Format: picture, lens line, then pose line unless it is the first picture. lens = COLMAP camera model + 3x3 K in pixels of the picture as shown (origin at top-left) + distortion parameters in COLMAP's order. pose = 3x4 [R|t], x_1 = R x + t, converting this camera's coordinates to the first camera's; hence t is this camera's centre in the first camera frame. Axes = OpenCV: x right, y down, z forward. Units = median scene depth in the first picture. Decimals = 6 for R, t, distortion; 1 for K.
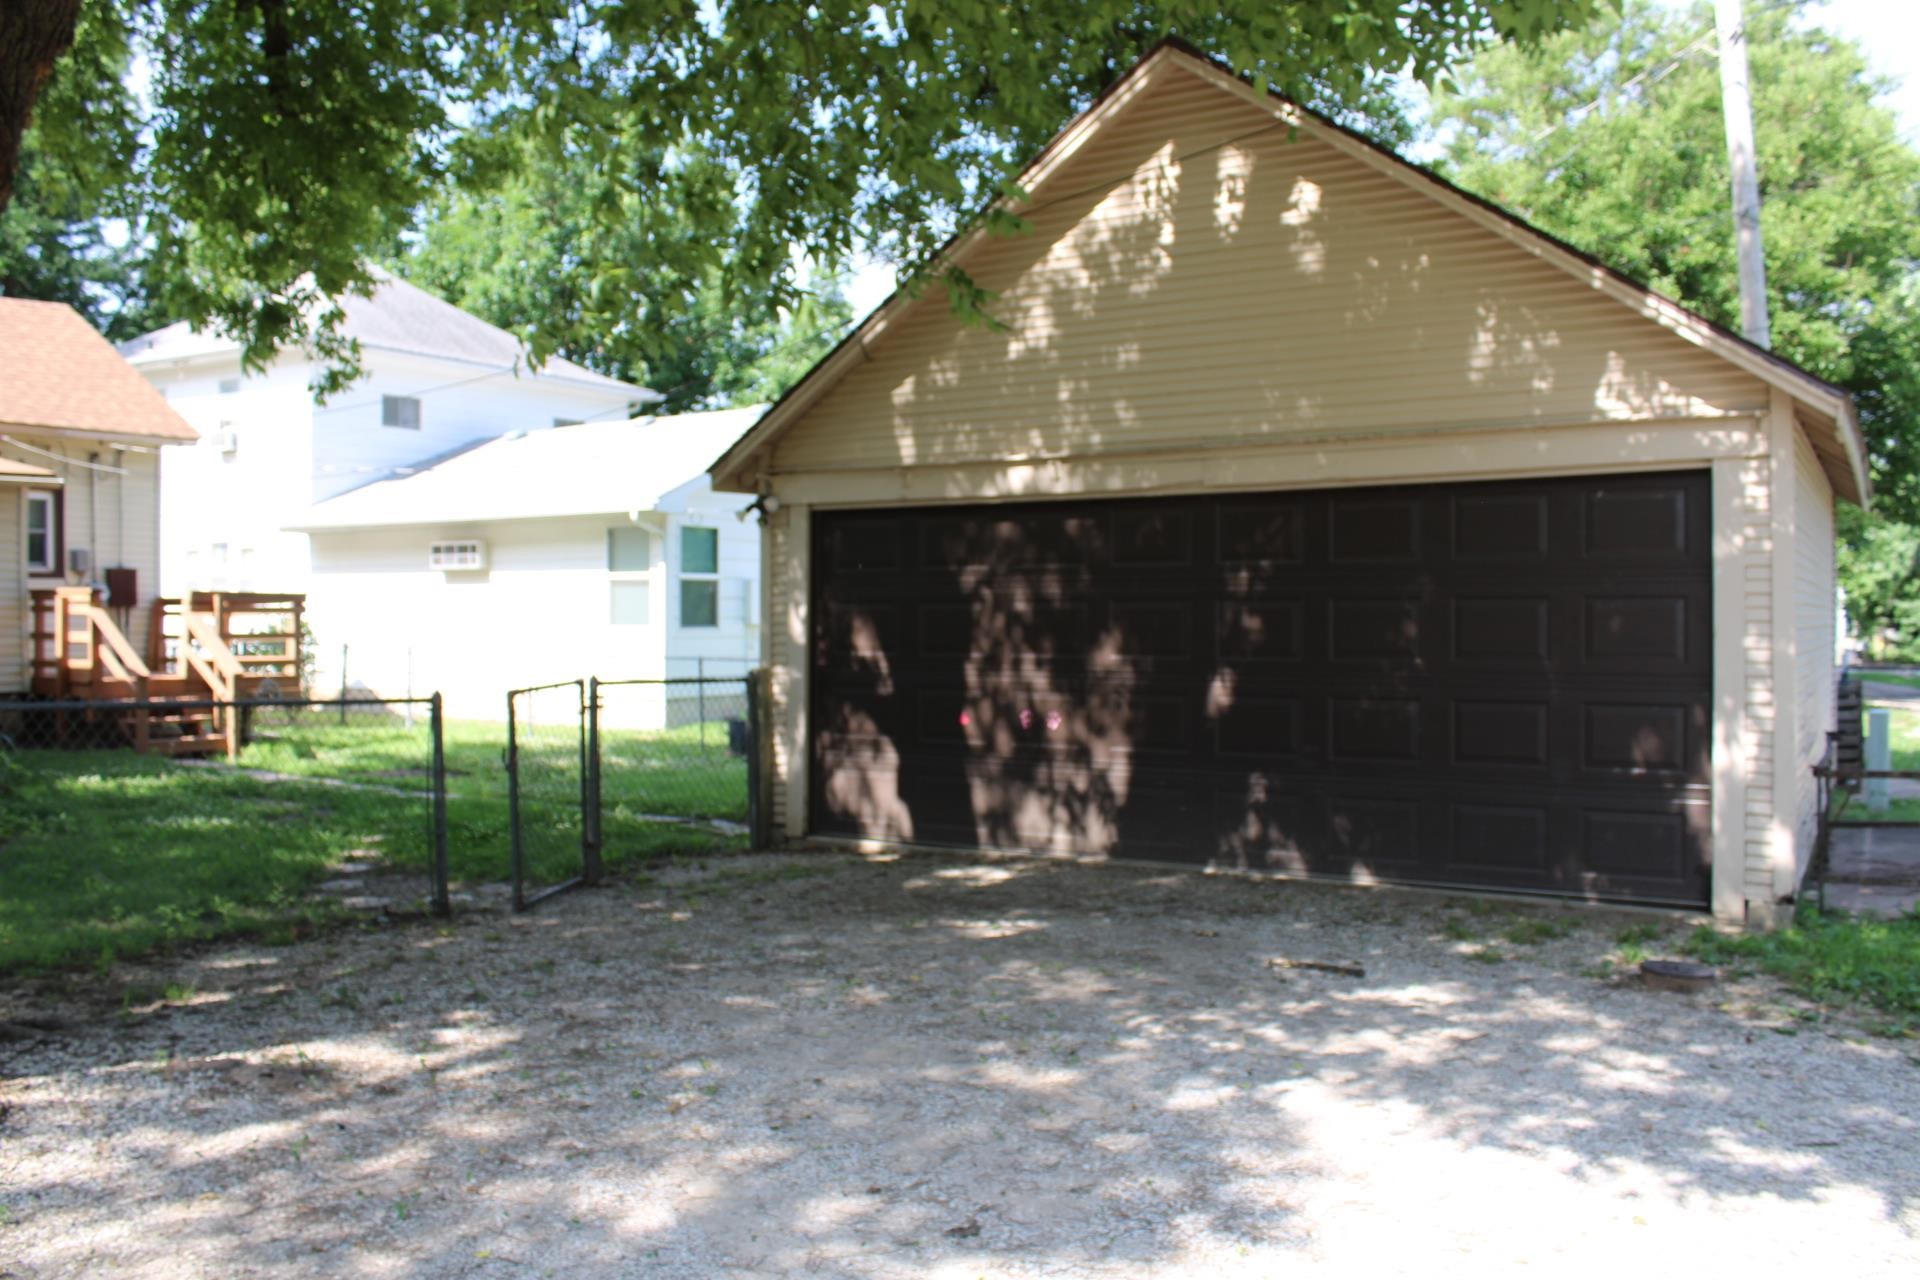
lens RADIAL K [[1585.7, 0, 959.8], [0, 1585.7, 640.5], [0, 0, 1]] dist [-0.147247, 0.109902]
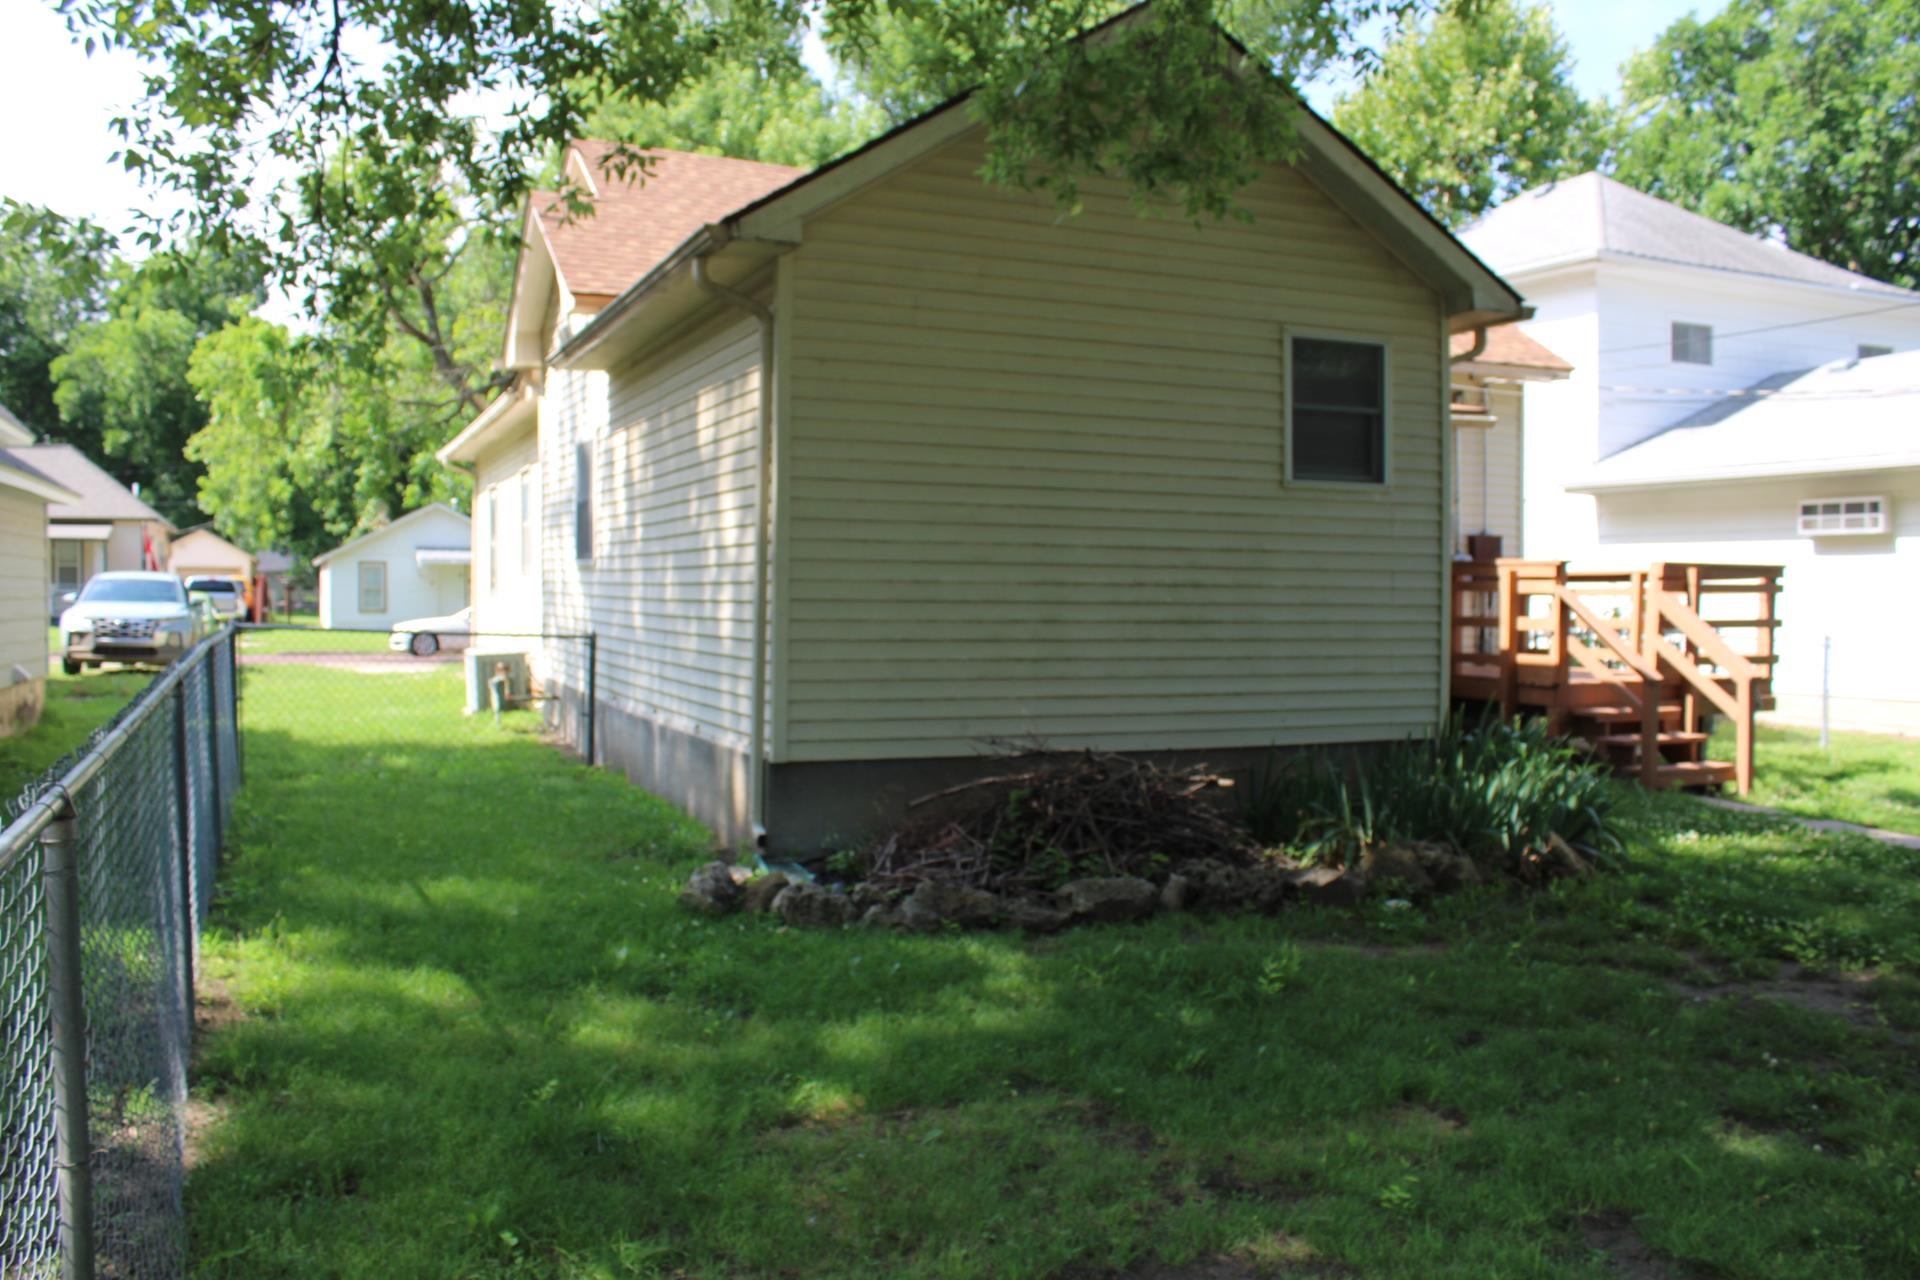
lens RADIAL K [[1585.7, 0, 962.0], [0, 1585.7, 633.9], [0, 0, 1]] dist [-0.147247, 0.109902]
pose [[0.829552, 0.014380, -0.558245, -0.225881], [-0.008502, 0.999878, 0.013121, -0.003033], [0.558365, -0.006138, 0.829573, 0.123885]]
